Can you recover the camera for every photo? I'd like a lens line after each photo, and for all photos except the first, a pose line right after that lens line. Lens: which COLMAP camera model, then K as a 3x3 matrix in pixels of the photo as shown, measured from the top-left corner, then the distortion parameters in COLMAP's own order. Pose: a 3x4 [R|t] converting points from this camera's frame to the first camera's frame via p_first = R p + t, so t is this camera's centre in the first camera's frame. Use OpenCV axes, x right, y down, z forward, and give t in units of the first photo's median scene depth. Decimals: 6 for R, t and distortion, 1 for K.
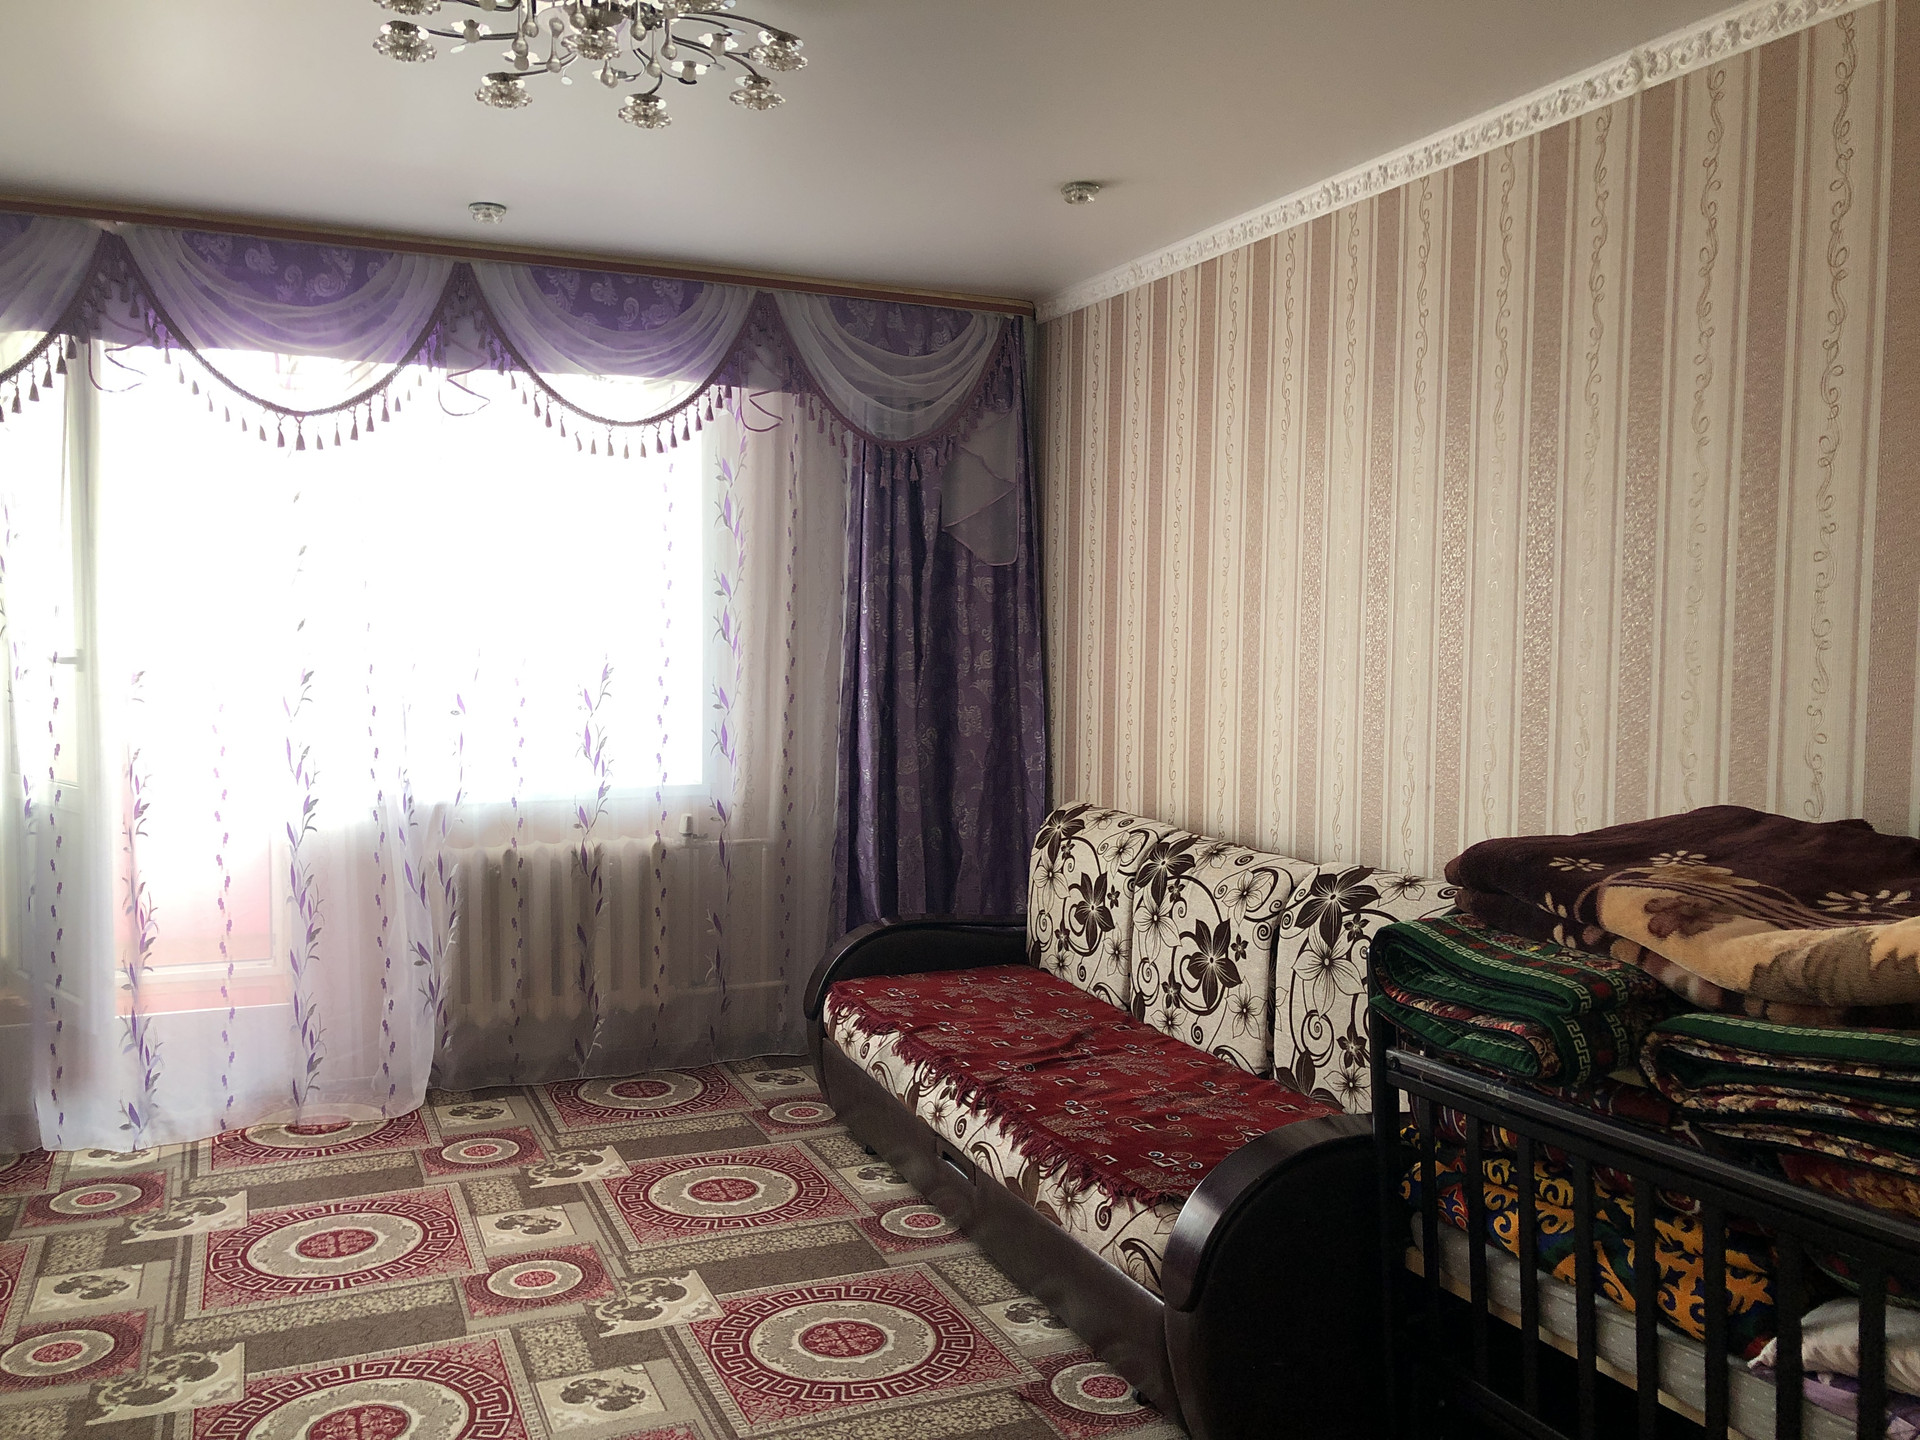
lens RADIAL K [[1541.7, 0, 950.8], [0, 1541.7, 702.9], [0, 0, 1]] dist [0.024487, -0.015426]
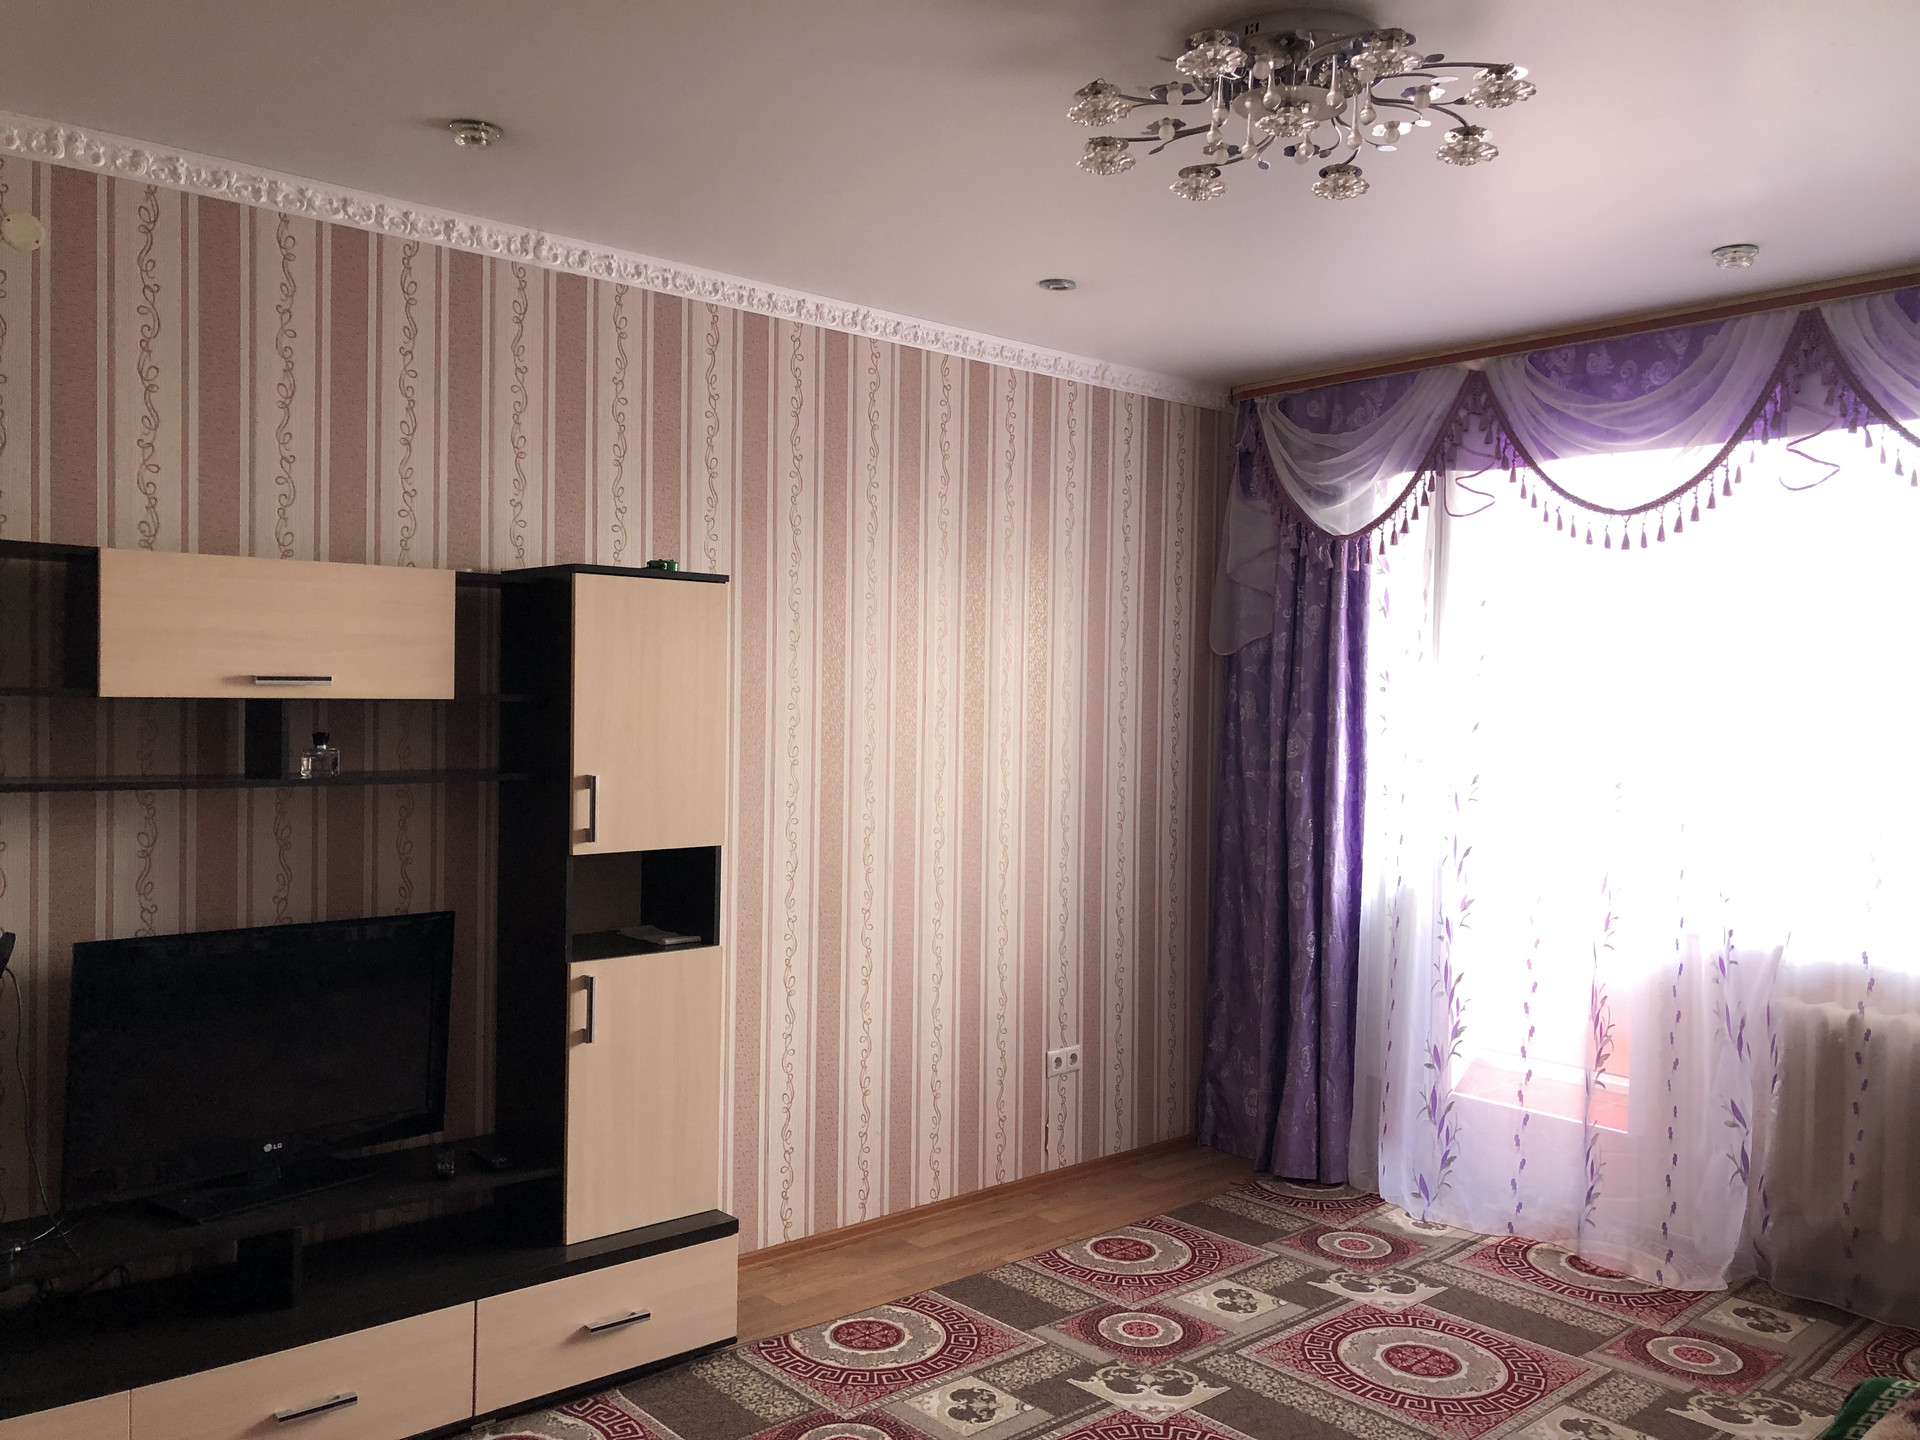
lens RADIAL K [[1561.5, 0, 960.0], [0, 1561.5, 720.0], [0, 0, 1]] dist [0.006287, 0.024284]
pose [[0.314199, 0.008599, -0.949318, 0.381804], [-0.060500, 0.998108, -0.010983, -0.024189], [0.947428, 0.060884, 0.314124, 0.324830]]
